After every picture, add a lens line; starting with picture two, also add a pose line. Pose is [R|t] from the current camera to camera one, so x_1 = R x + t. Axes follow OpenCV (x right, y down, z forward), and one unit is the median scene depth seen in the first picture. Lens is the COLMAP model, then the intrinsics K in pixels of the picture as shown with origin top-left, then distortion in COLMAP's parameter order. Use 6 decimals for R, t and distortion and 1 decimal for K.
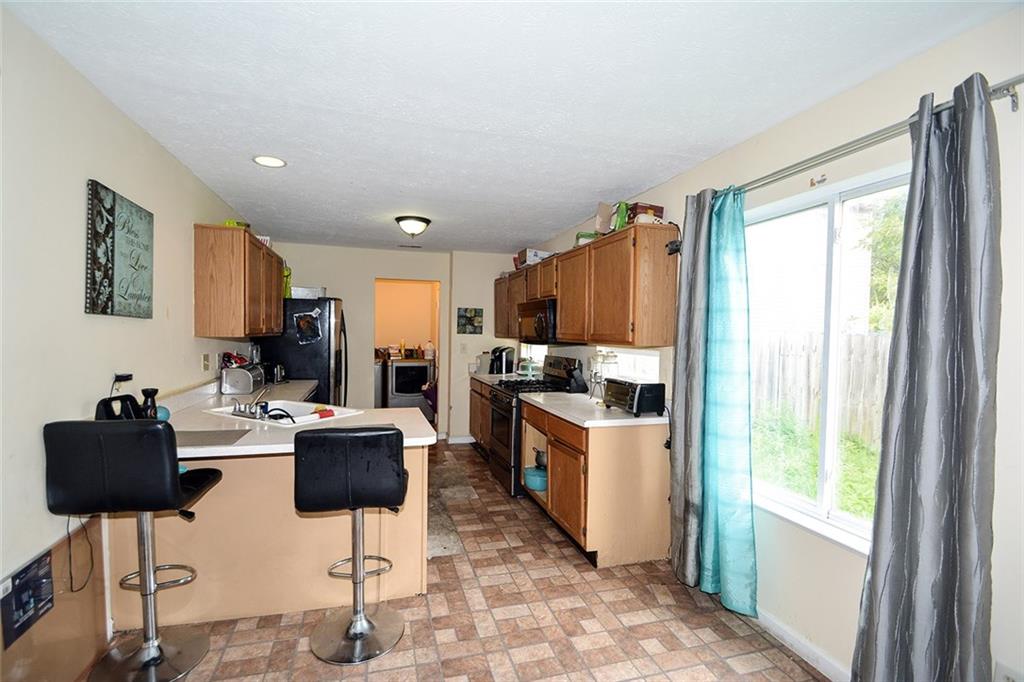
lens RADIAL K [[447.5, 0, 497.7], [0, 447.5, 343.5], [0, 0, 1]] dist [0.013593, -0.018400]
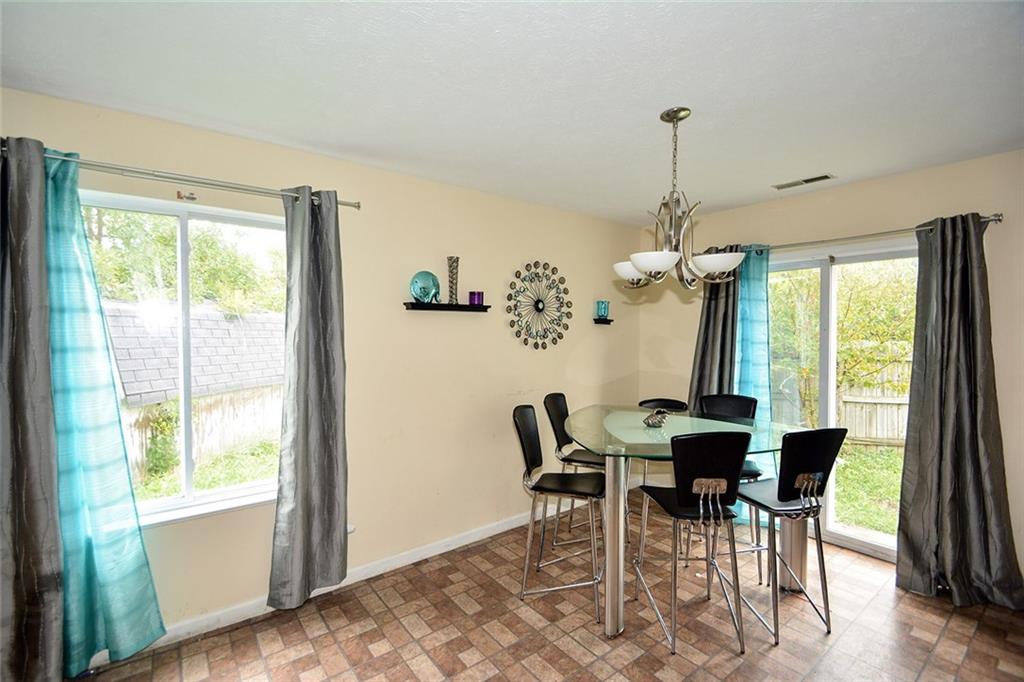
lens RADIAL K [[447.5, 0, 497.7], [0, 447.5, 343.5], [0, 0, 1]] dist [0.013593, -0.018400]
pose [[-0.354944, -0.040023, 0.934030, -0.380961], [0.018558, 0.998585, 0.049842, -0.031855], [-0.934703, 0.035024, -0.353699, 0.457764]]
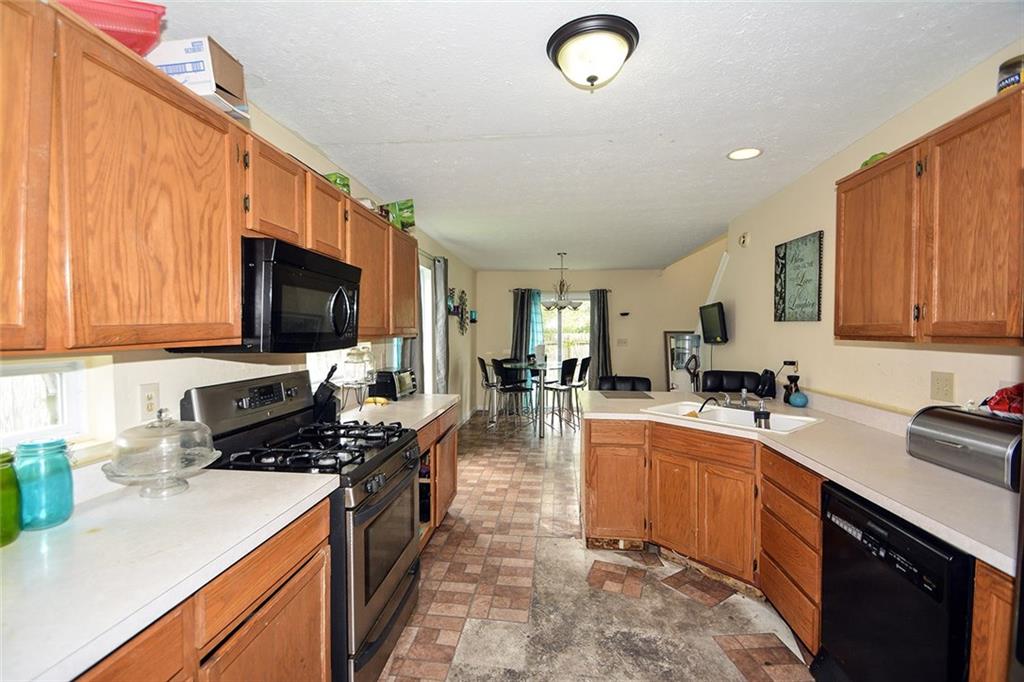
lens RADIAL K [[447.5, 0, 497.7], [0, 447.5, 343.5], [0, 0, 1]] dist [0.013593, -0.018400]
pose [[-0.918392, -0.028909, 0.394615, -0.366881], [-0.006742, 0.998326, 0.057446, -0.045772], [-0.395615, 0.050097, -0.917049, 1.874331]]
